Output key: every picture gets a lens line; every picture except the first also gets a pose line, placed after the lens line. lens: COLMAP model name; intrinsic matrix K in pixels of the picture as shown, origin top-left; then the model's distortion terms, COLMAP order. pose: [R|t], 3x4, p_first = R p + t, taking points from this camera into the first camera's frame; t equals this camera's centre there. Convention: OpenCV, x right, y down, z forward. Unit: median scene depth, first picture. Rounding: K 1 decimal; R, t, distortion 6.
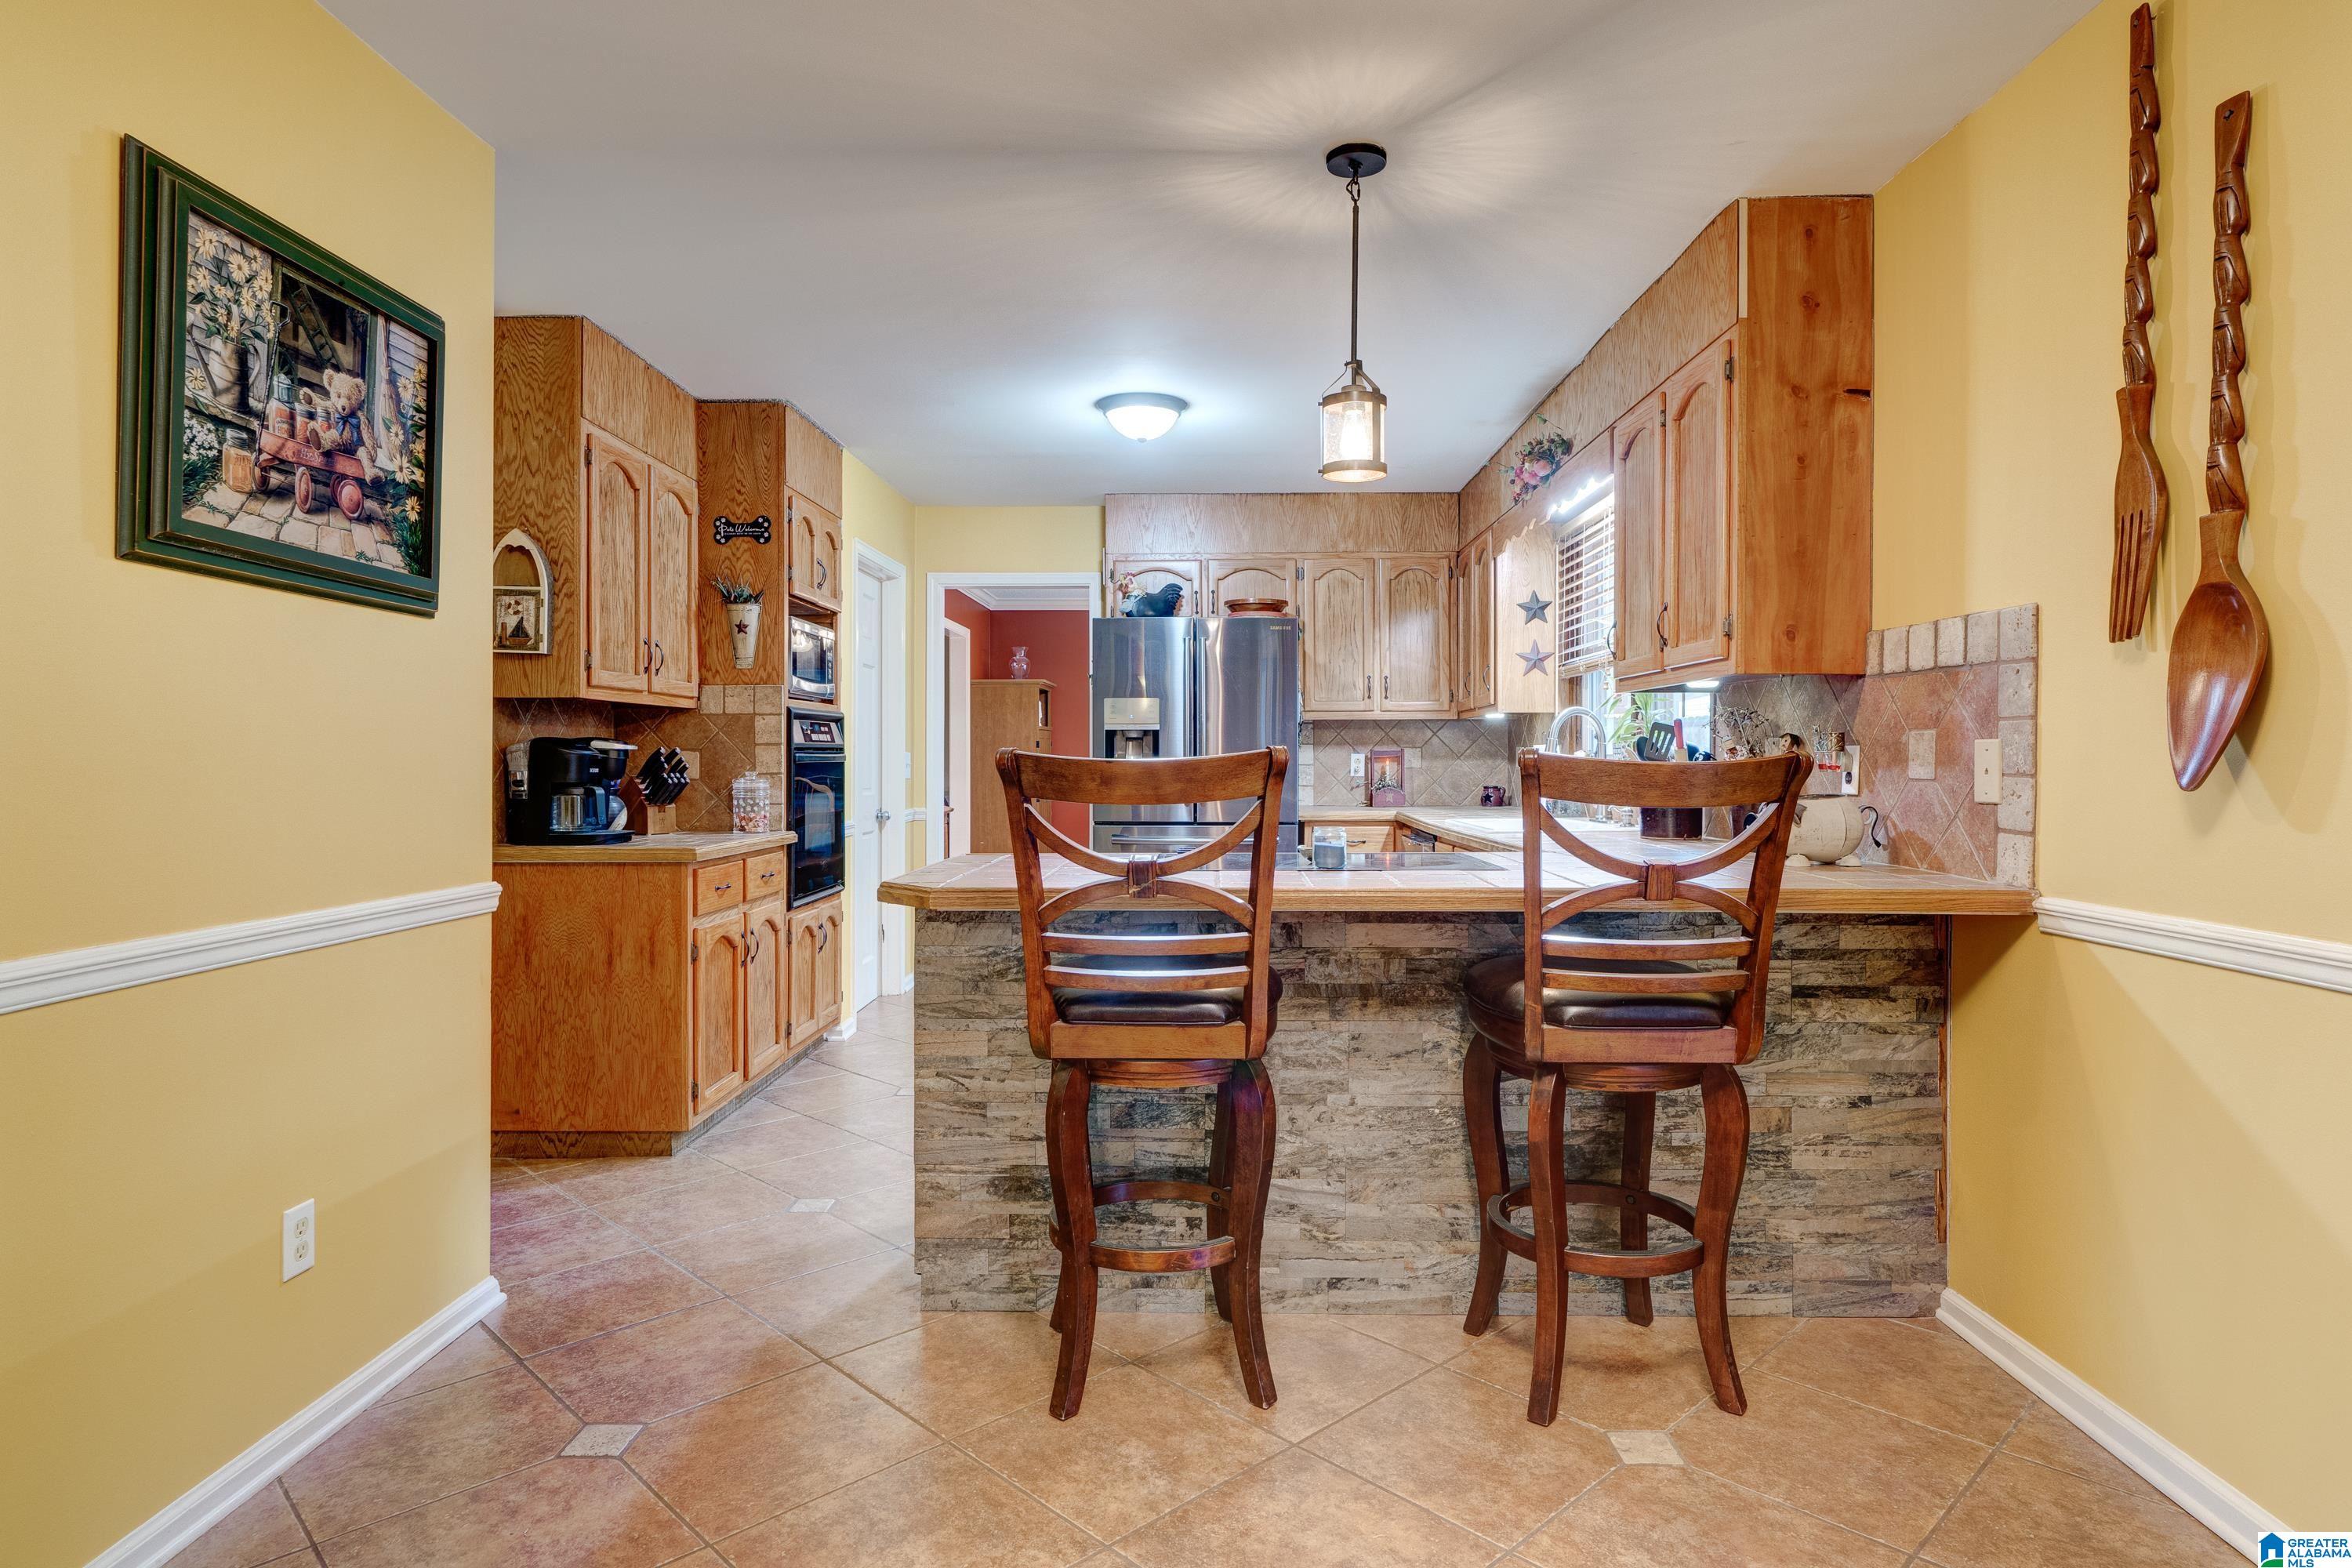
lens RADIAL K [[1314.2, 0, 1180.4], [0, 1314.2, 773.3], [0, 0, 1]] dist [0.001402, 0.000734]
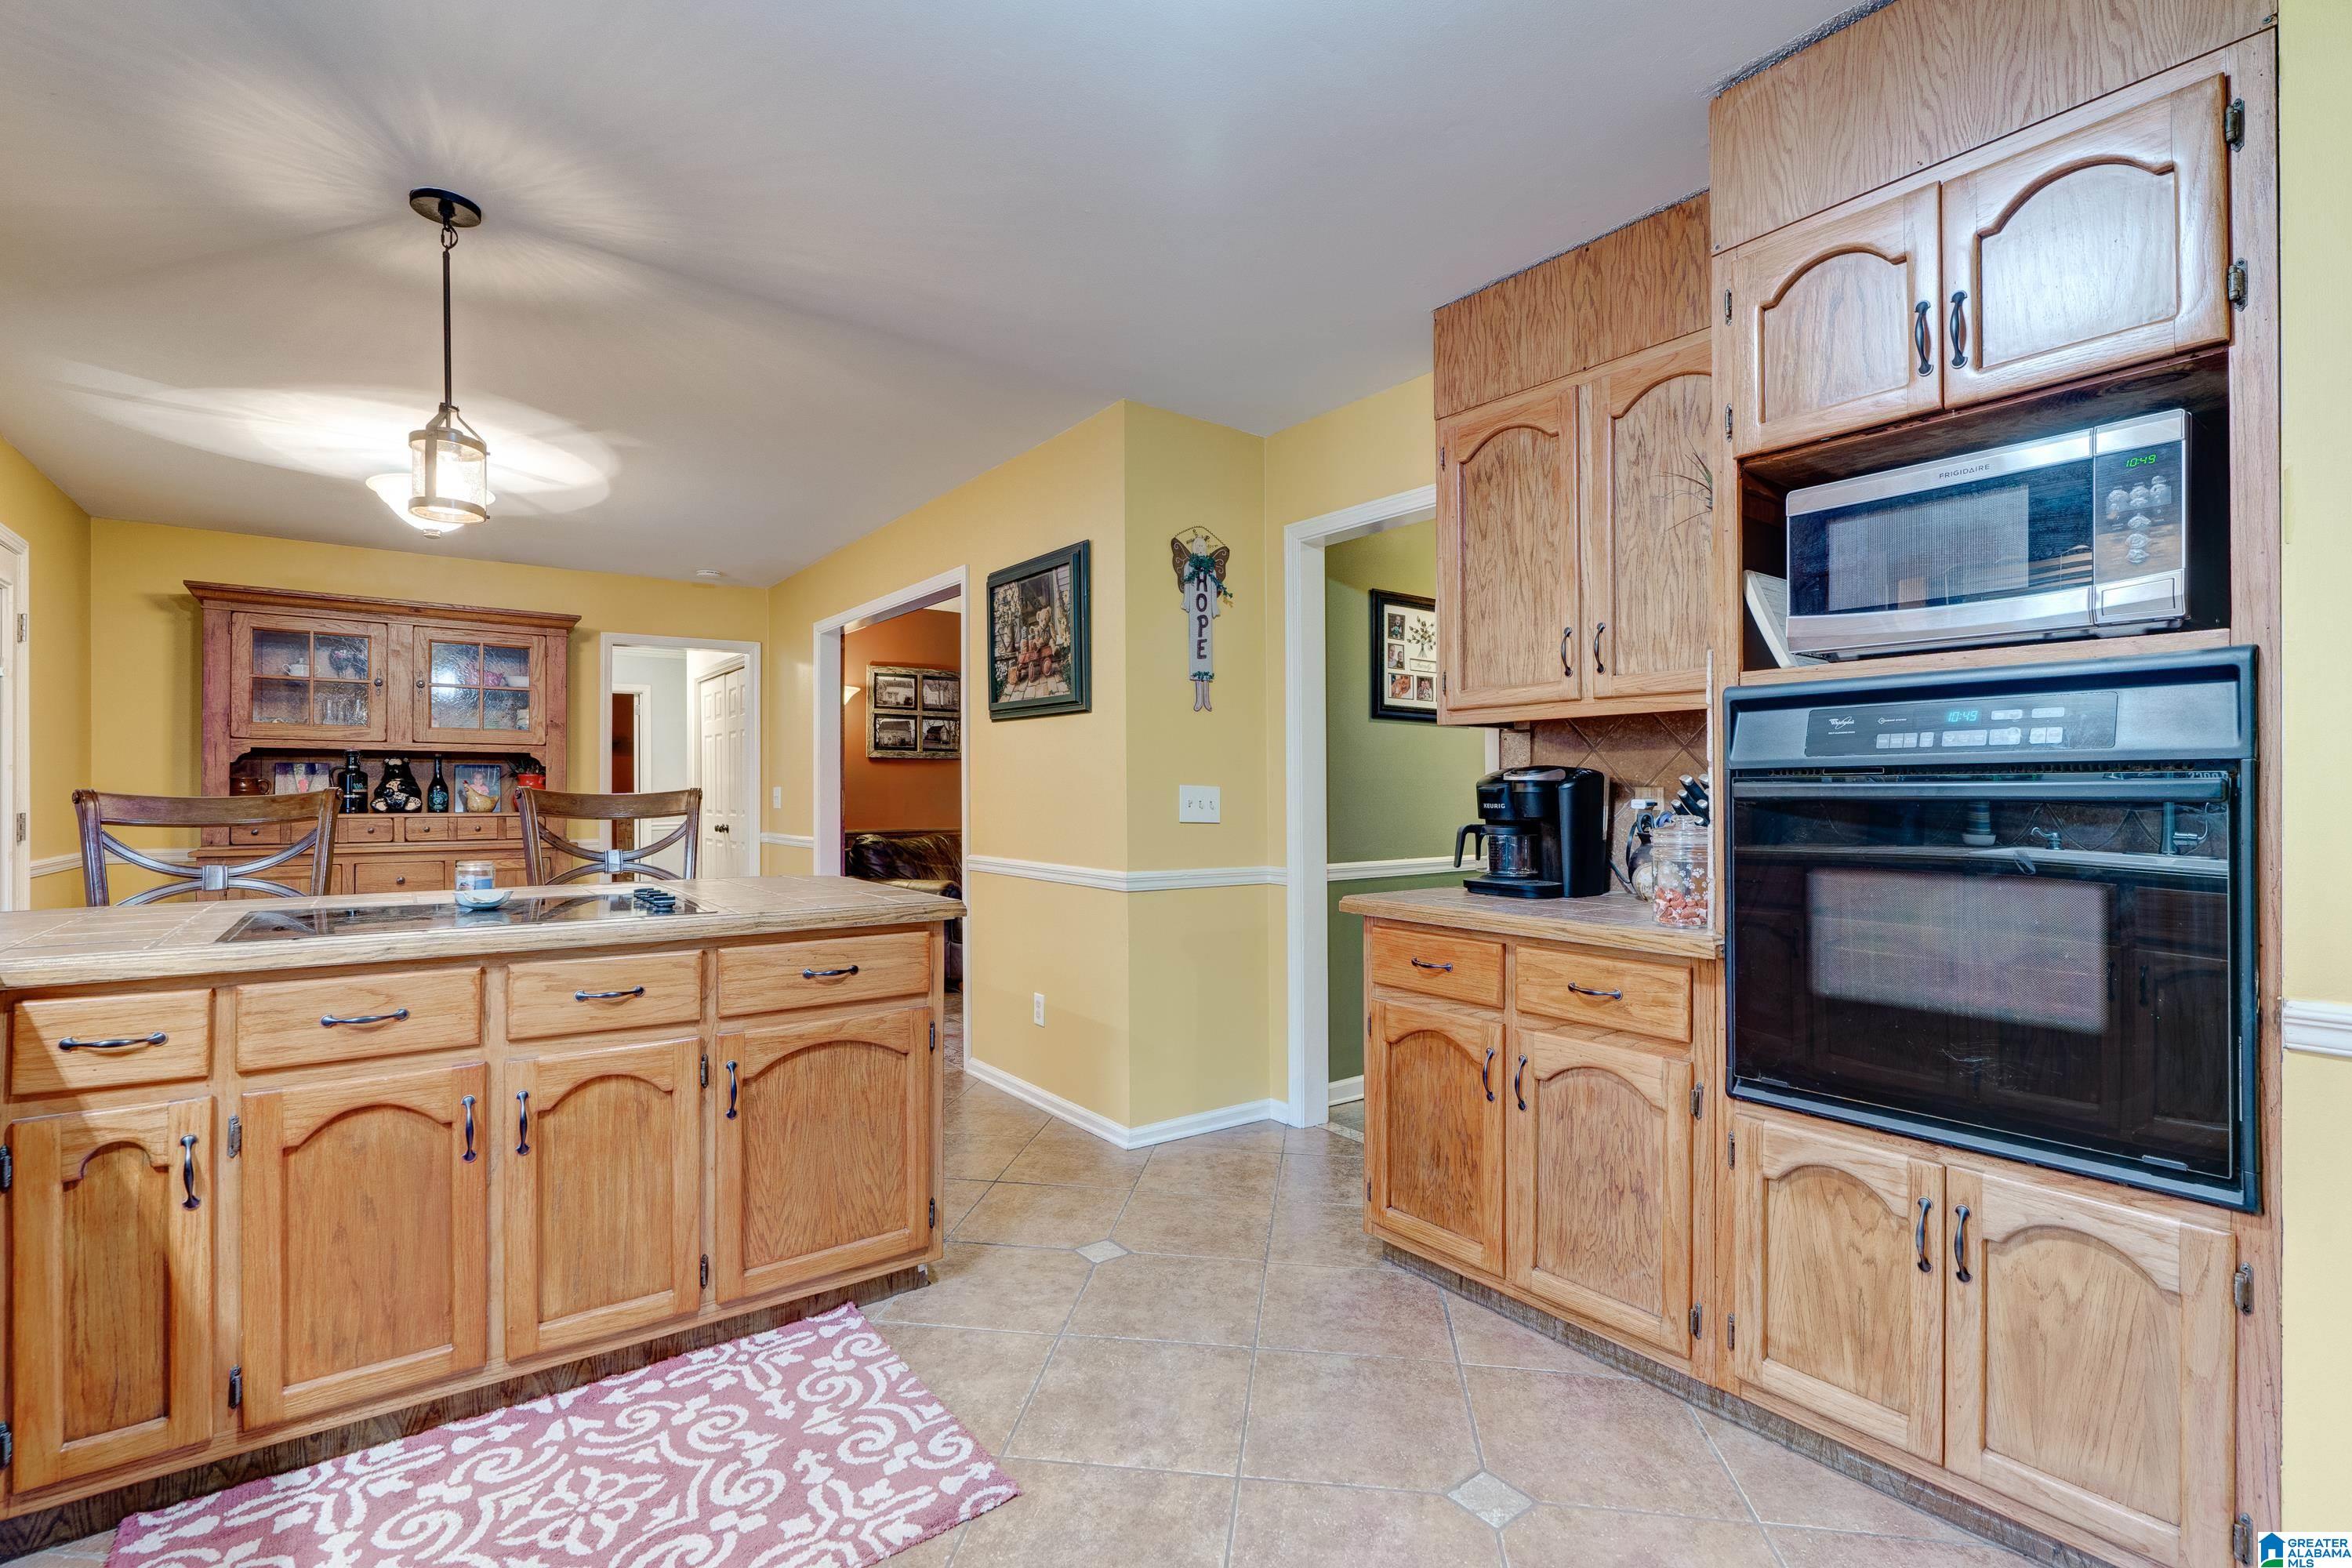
lens RADIAL K [[1072.1, 0, 1190.5], [0, 1072.1, 792.0], [0, 0, 1]] dist [-0.010905, 0.003972]
pose [[-0.783497, 0.001156, -0.621394, 0.247100], [-0.006153, 0.999935, 0.009619, -0.030374], [0.621365, 0.011360, -0.783439, 2.526134]]
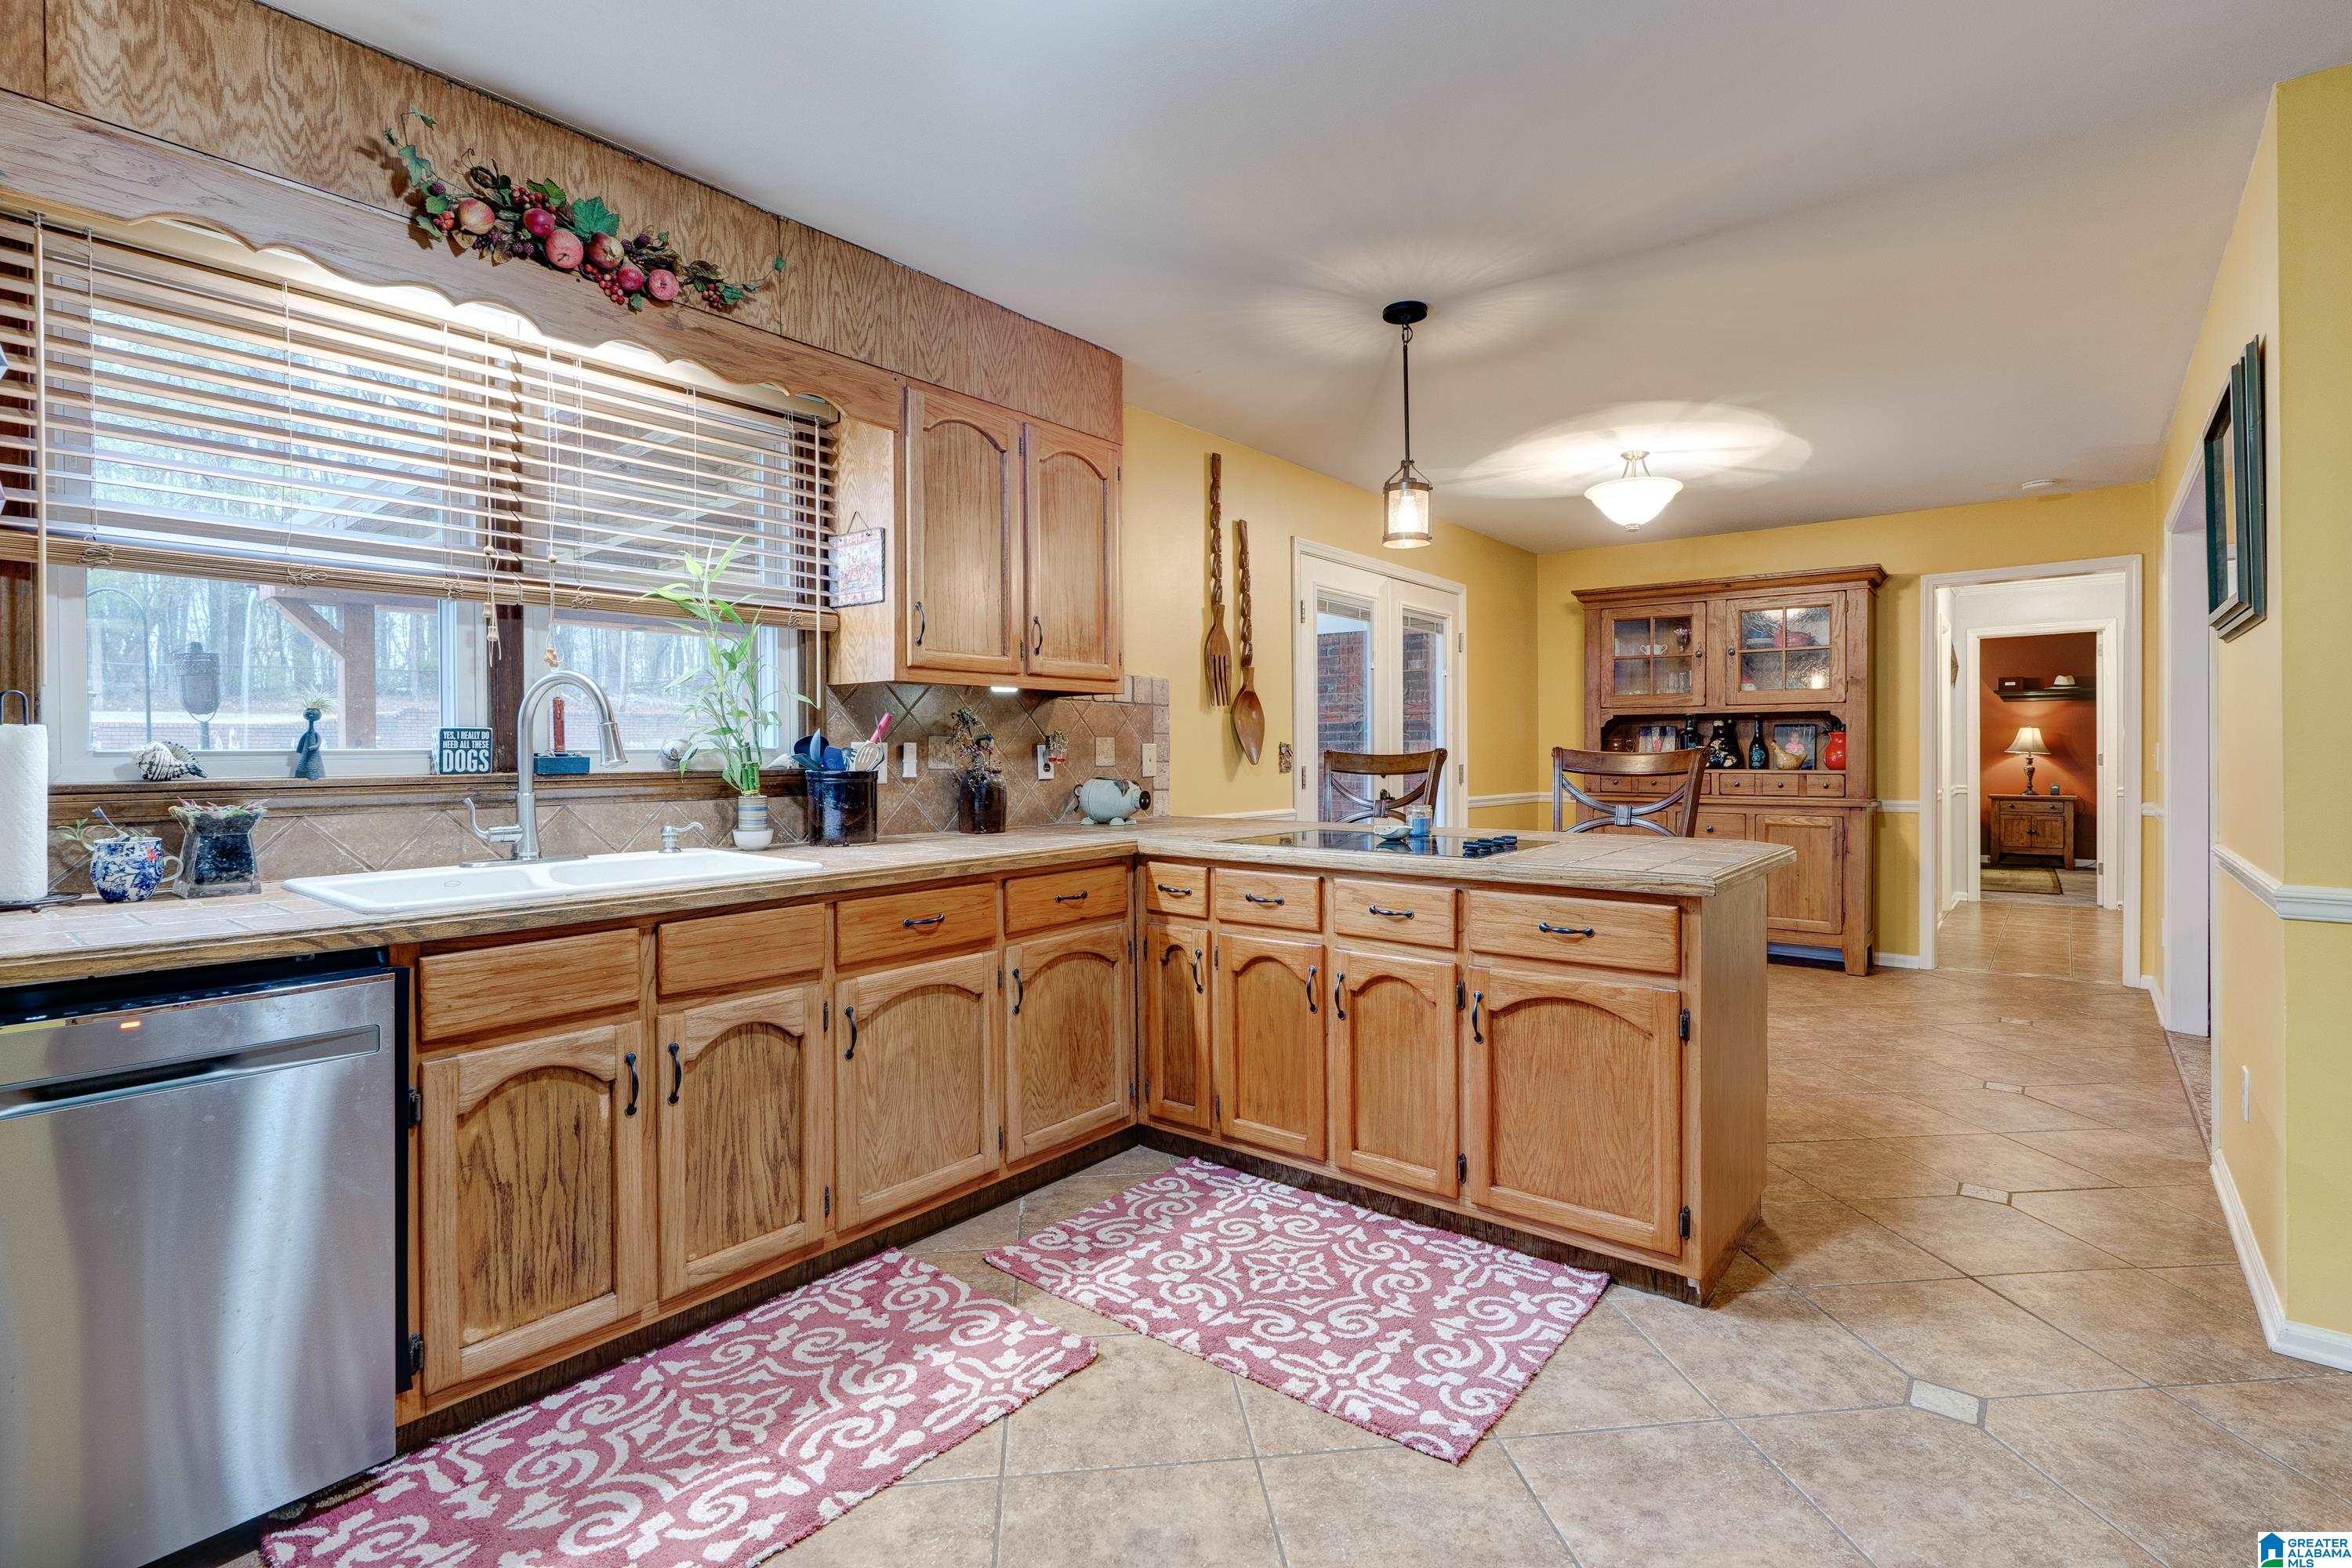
lens RADIAL K [[1120.9, 0, 1179.9], [0, 1120.9, 766.6], [0, 0, 1]] dist [-0.003797, -0.000297]
pose [[-0.783995, -0.005198, 0.620746, -0.506569], [0.010930, 0.999694, 0.022176, -0.032469], [-0.620671, 0.024171, -0.783698, 2.589358]]
